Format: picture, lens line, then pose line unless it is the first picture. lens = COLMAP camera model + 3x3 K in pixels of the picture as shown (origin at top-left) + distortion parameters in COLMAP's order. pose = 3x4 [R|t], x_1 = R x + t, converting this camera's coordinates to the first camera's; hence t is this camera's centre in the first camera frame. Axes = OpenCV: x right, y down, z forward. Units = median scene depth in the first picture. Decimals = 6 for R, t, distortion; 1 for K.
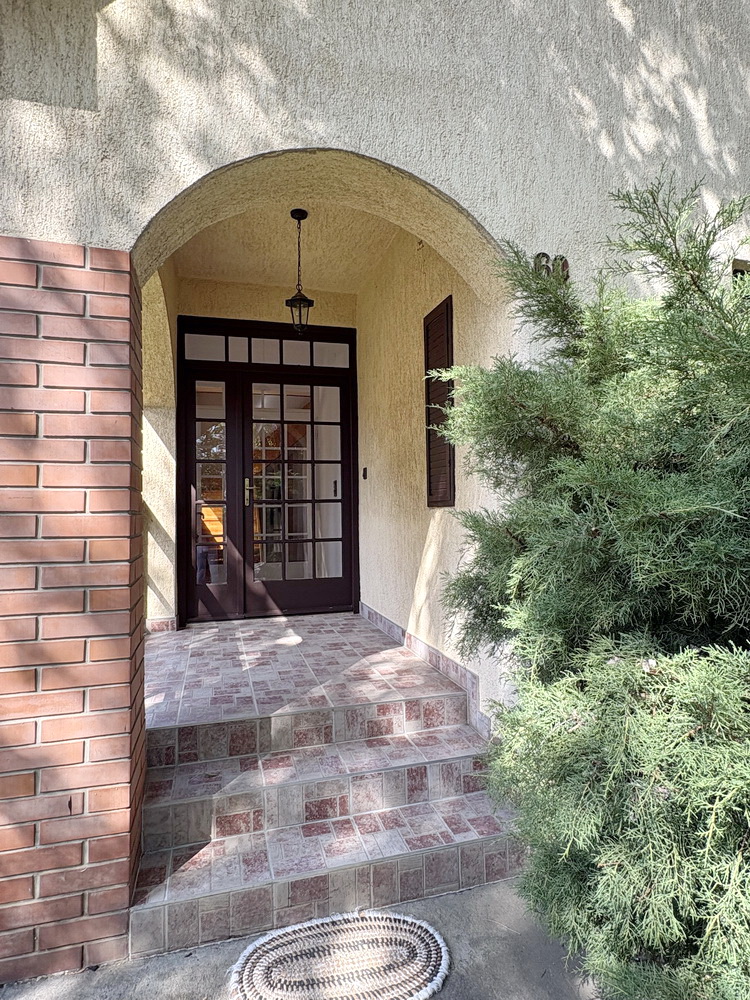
lens RADIAL K [[576.6, 0, 375.0], [0, 576.6, 500.0], [0, 0, 1]] dist [0.003917, -0.000251]
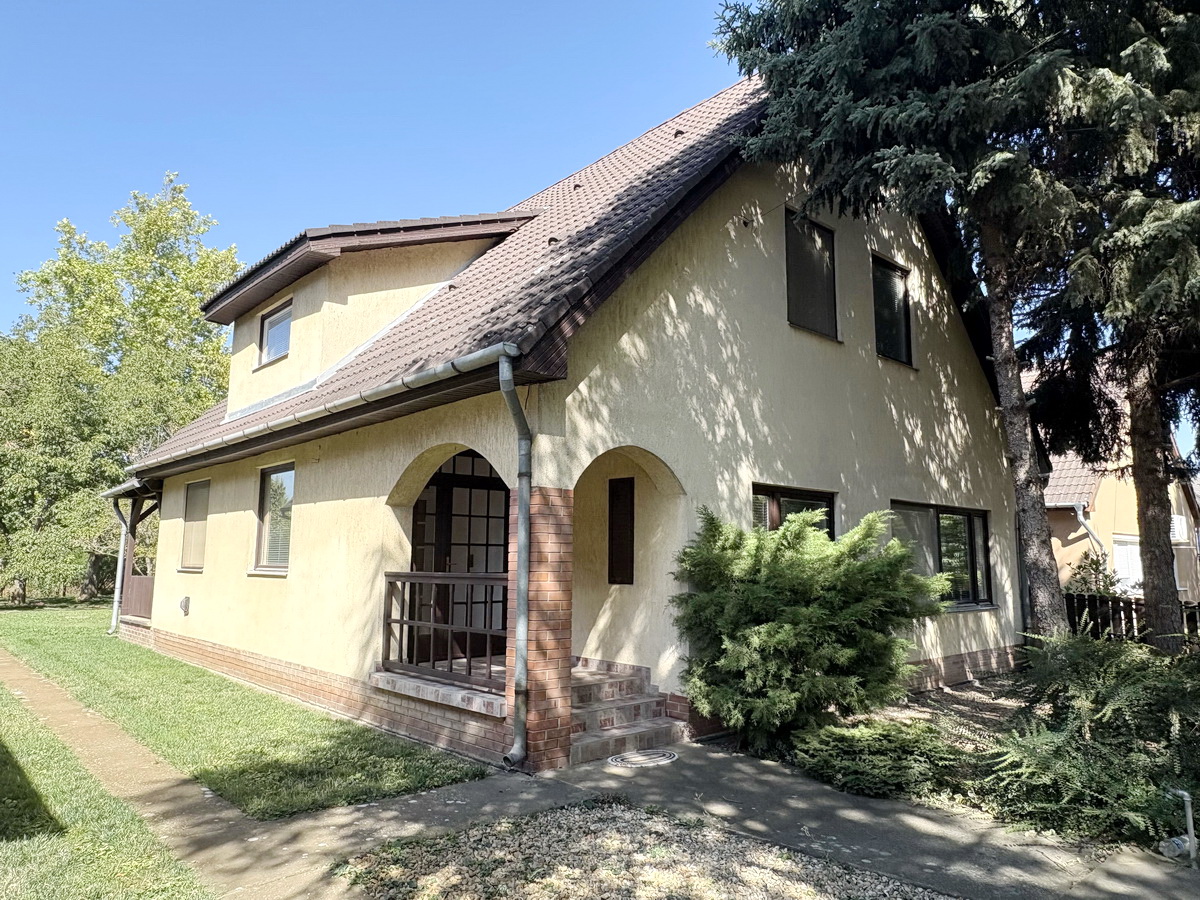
lens RADIAL K [[793.4, 0, 600.0], [0, 793.4, 450.0], [0, 0, 1]] dist [0.000641, -0.000070]
pose [[0.899119, 0.082356, 0.429887, -1.471214], [-0.028893, 0.991165, -0.129451, -0.116987], [-0.436750, 0.103971, 0.893555, -1.803680]]
